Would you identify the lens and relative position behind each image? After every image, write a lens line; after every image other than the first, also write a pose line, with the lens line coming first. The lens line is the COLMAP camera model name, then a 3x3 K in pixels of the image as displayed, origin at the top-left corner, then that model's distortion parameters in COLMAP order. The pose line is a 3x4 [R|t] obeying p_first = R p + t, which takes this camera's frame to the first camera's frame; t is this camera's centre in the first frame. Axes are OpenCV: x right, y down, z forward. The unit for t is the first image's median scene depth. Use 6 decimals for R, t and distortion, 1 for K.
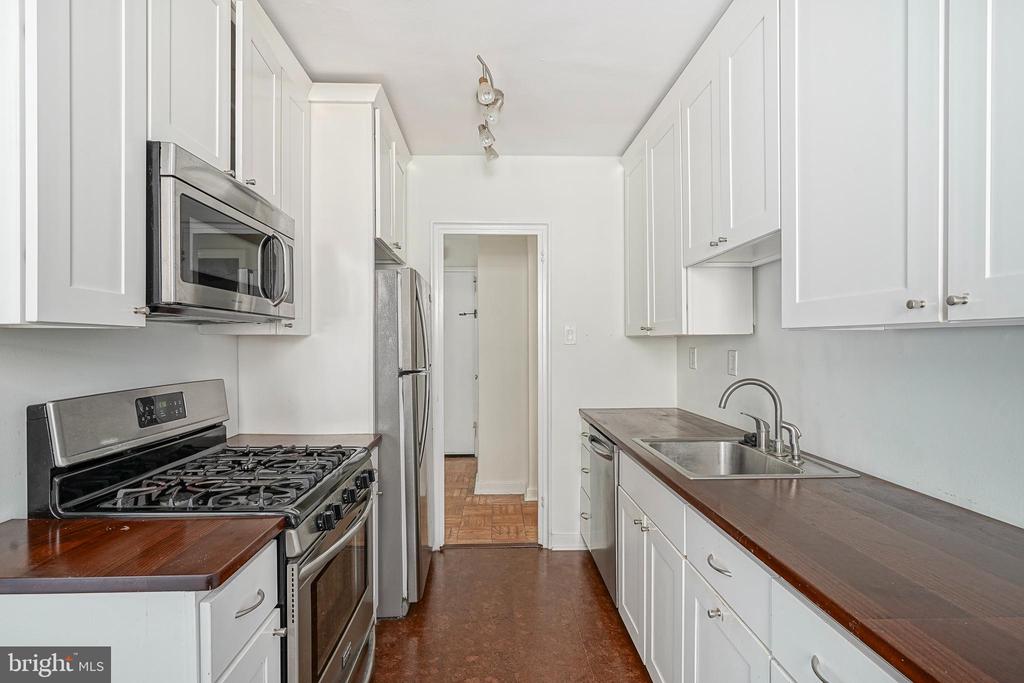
lens RADIAL K [[493.4, 0, 512.2], [0, 493.4, 346.8], [0, 0, 1]] dist [-0.006737, 0.006679]
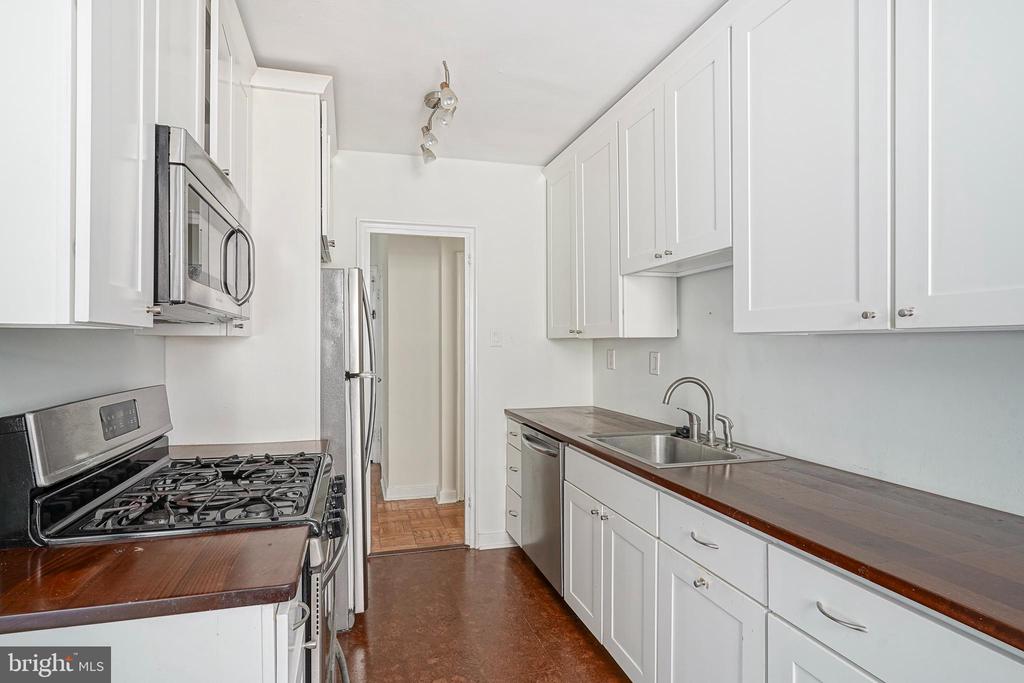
lens RADIAL K [[493.4, 0, 512.2], [0, 493.4, 346.8], [0, 0, 1]] dist [-0.006737, 0.006679]
pose [[0.978410, 0.000141, 0.206675, -0.126101], [0.000698, 0.999992, -0.003988, -0.000338], [-0.206674, 0.004046, 0.978402, -0.013551]]
